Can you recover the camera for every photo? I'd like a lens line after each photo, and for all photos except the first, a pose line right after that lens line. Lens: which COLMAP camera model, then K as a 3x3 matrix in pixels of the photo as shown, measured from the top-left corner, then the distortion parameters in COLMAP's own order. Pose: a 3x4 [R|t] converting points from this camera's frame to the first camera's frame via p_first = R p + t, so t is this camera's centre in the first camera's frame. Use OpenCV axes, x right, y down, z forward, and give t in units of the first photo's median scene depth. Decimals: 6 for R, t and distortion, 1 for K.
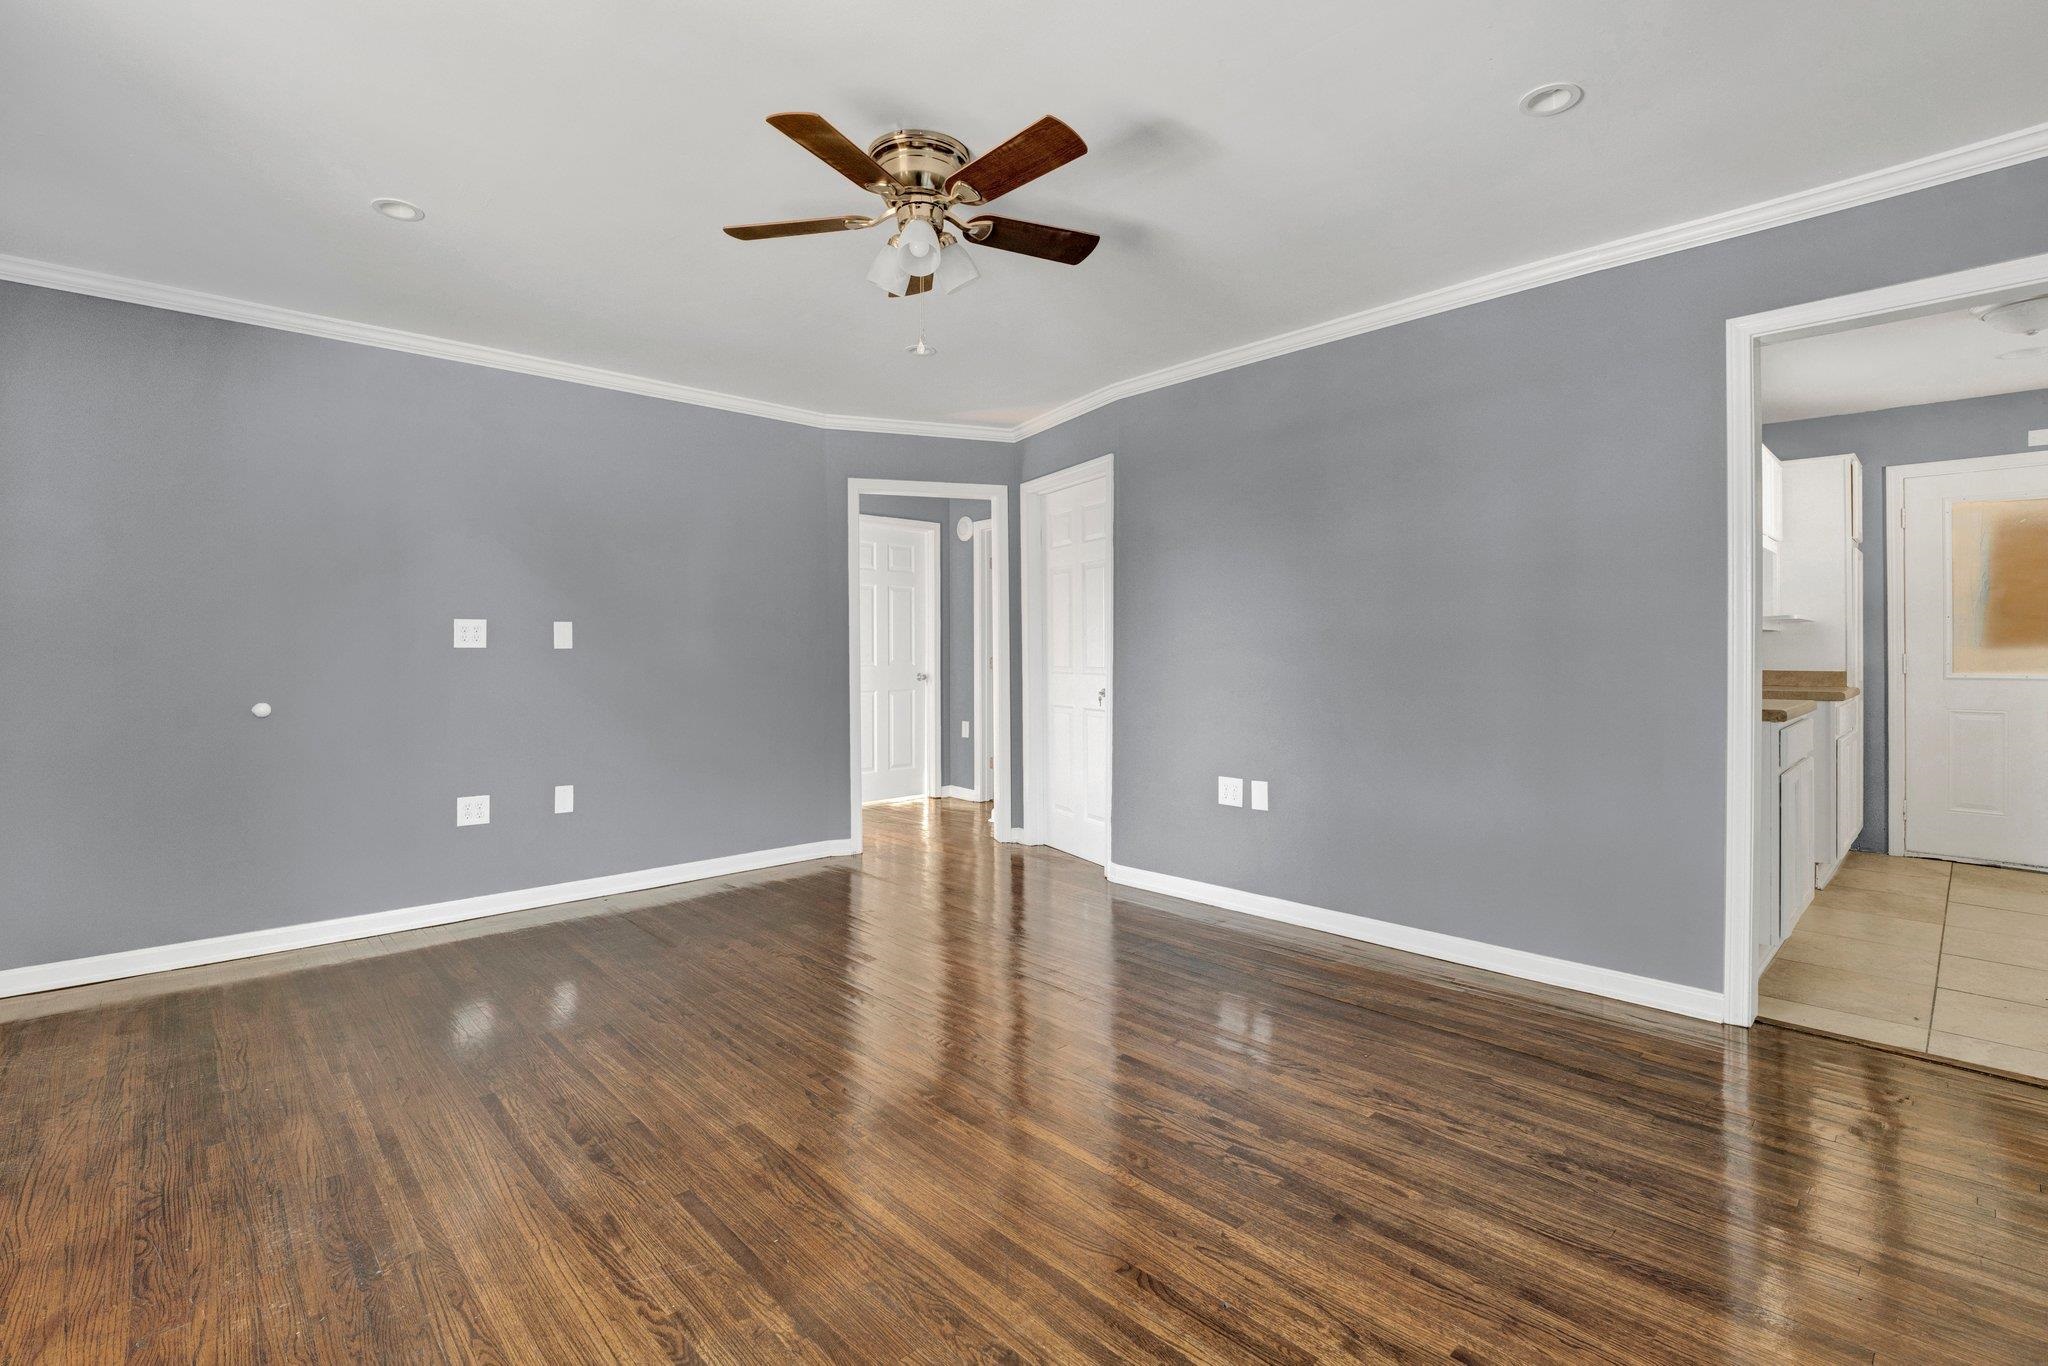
lens RADIAL K [[919.6, 0, 996.5], [0, 919.6, 647.9], [0, 0, 1]] dist [-0.025612, 0.000335]
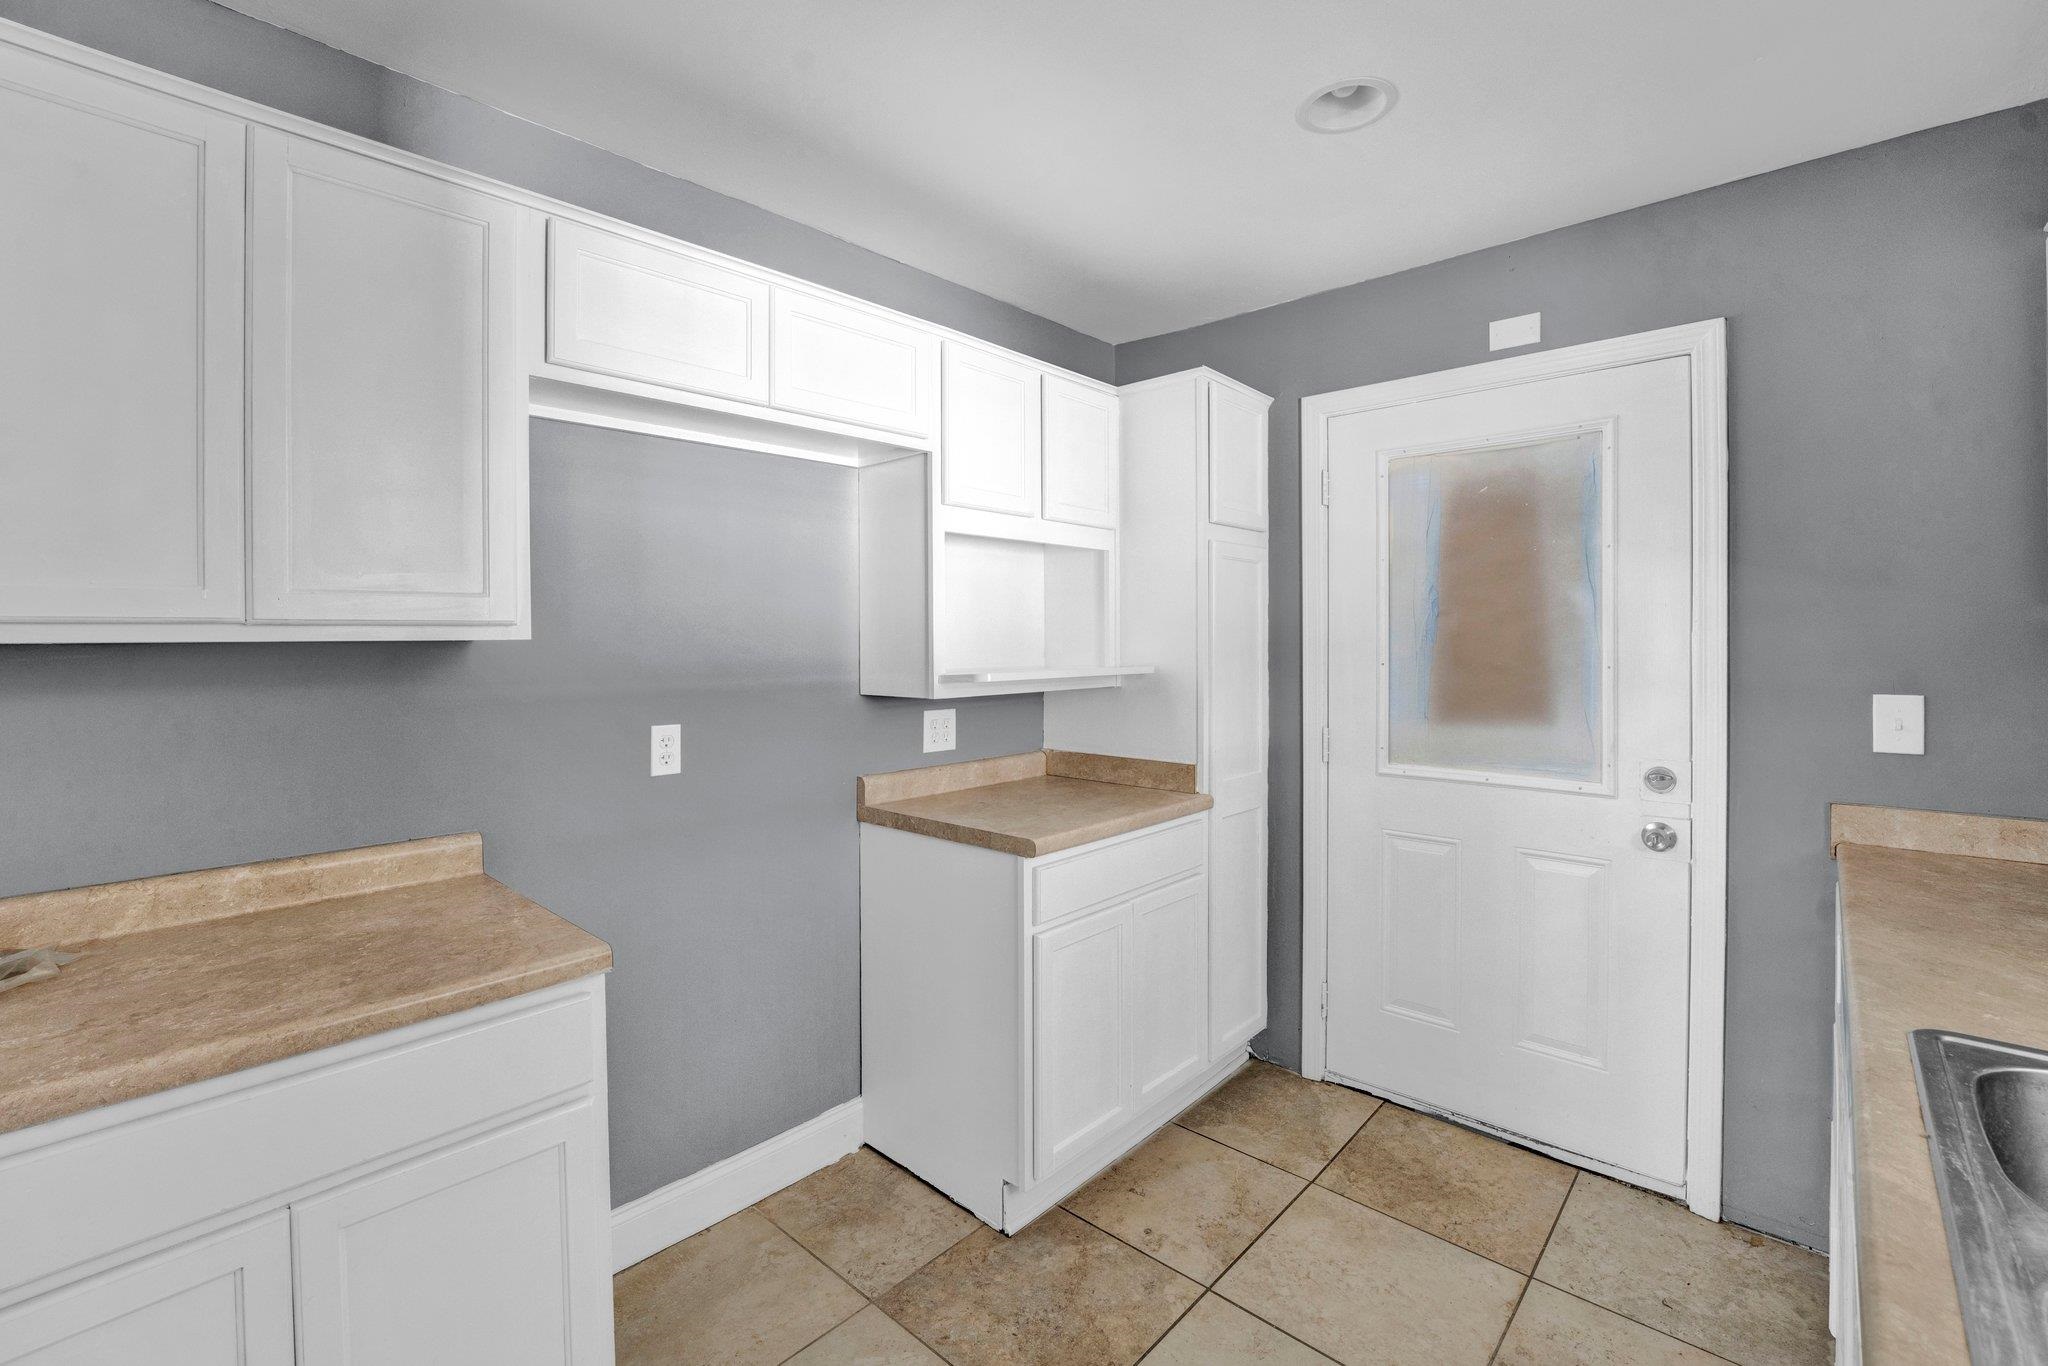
lens RADIAL K [[885.2, 0, 1001.9], [0, 885.2, 642.3], [0, 0, 1]] dist [-0.024657, 0.002303]
pose [[0.997651, -0.006291, 0.068217, 0.767898], [0.005854, 0.999961, 0.006601, -0.051811], [-0.068256, -0.006186, 0.997649, 0.454899]]
